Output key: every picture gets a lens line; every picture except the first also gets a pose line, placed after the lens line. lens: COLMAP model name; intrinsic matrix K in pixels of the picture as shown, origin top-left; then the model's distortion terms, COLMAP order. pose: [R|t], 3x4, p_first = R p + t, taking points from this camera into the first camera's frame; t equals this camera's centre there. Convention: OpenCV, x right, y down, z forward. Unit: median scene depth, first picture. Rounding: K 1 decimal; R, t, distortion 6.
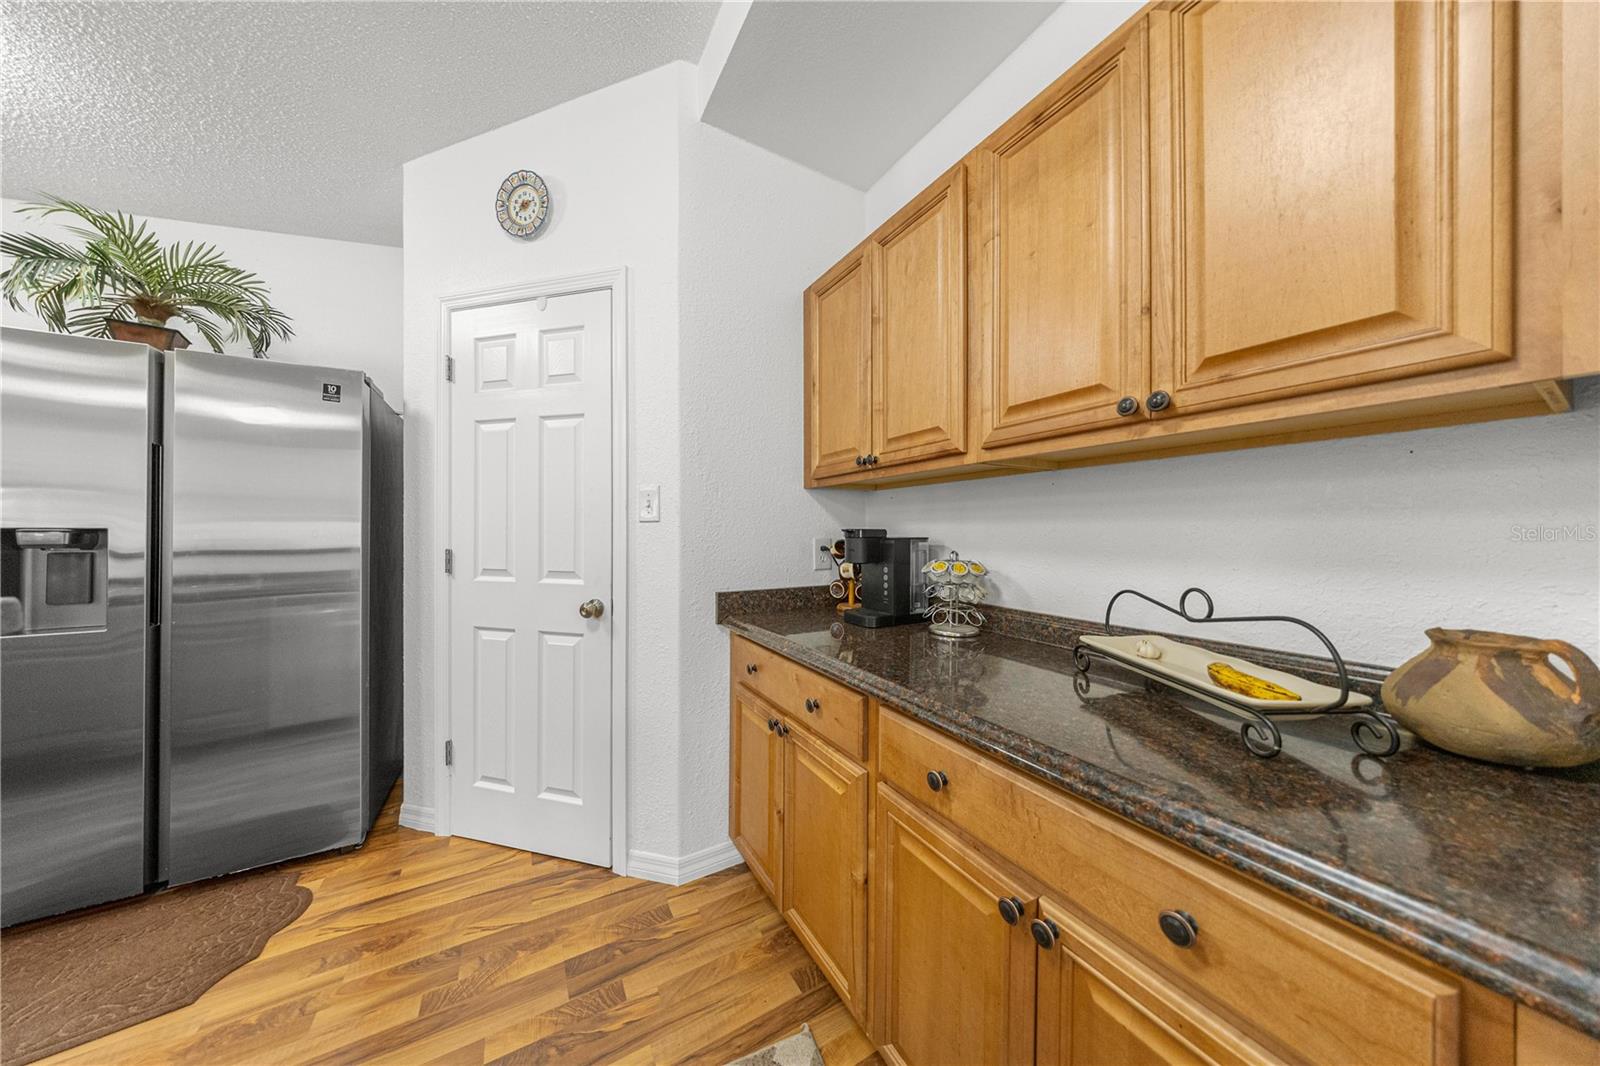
lens RADIAL K [[466.8, 0, 790.2], [0, 466.8, 526.8], [0, 0, 1]] dist [0.000424, -0.000080]
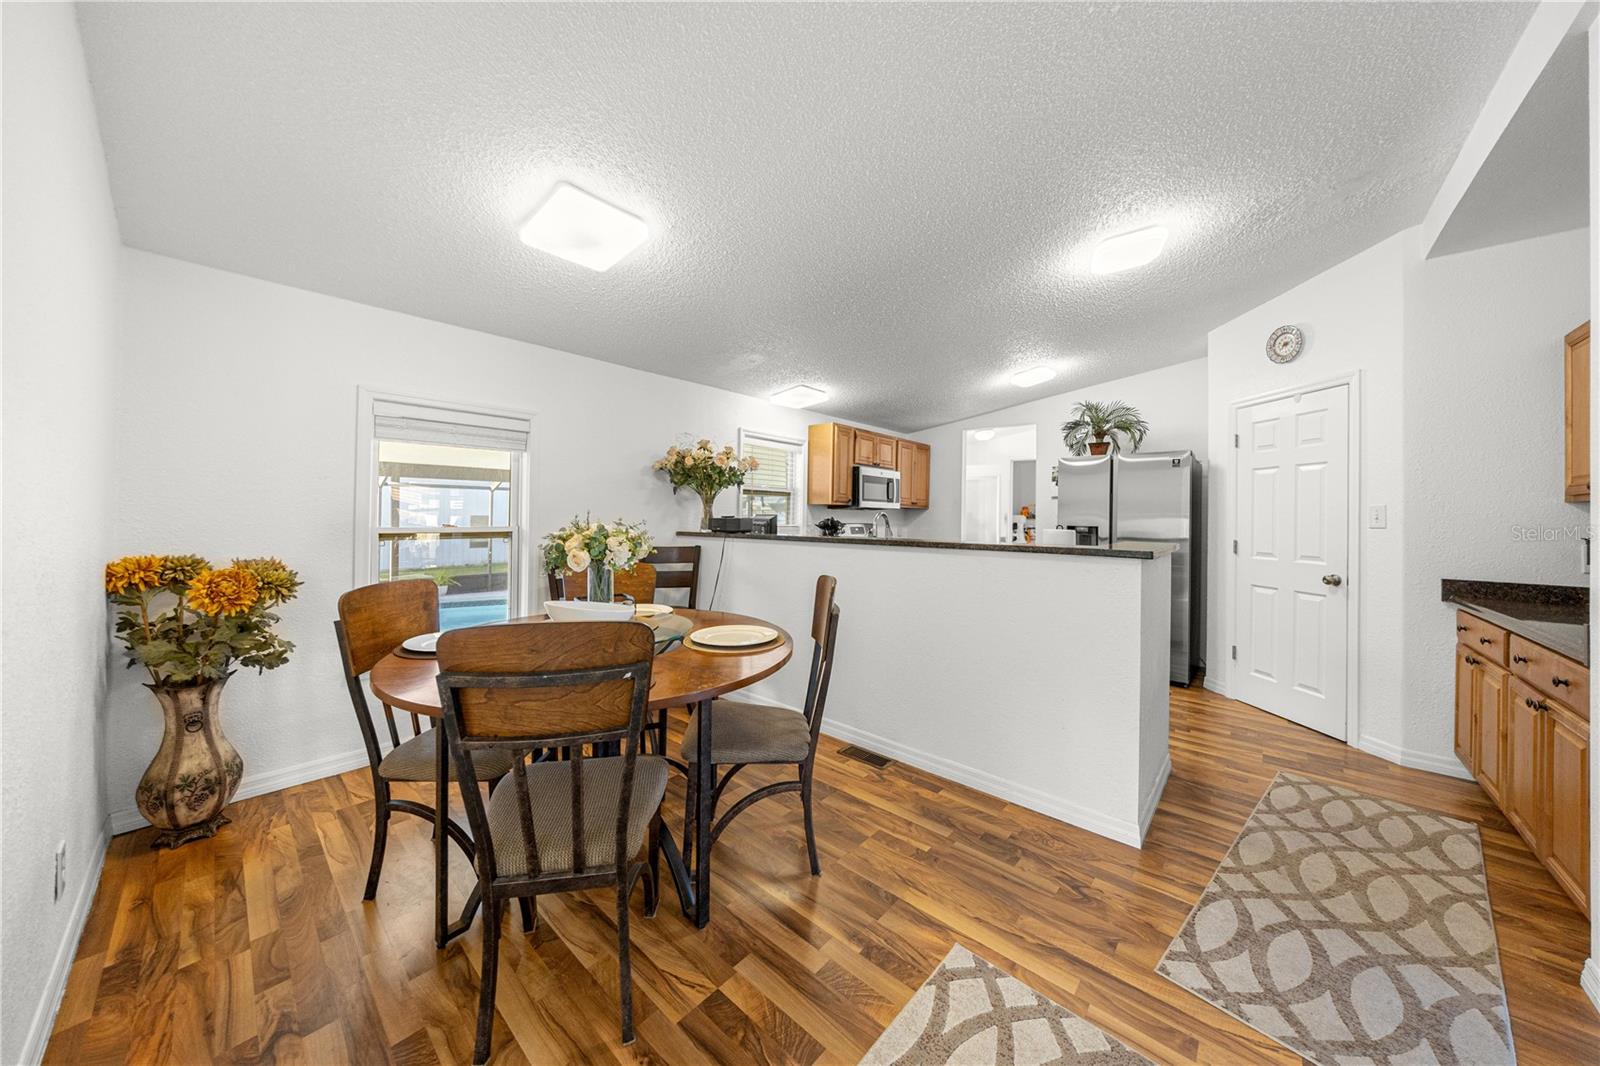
lens RADIAL K [[524.5, 0, 797.5], [0, 524.5, 516.2], [0, 0, 1]] dist [0.002314, 0.000172]
pose [[0.299694, 0.001603, -0.954034, 0.781763], [-0.007205, 0.999974, -0.000583, -0.037202], [0.954008, 0.007049, 0.299698, -1.361642]]
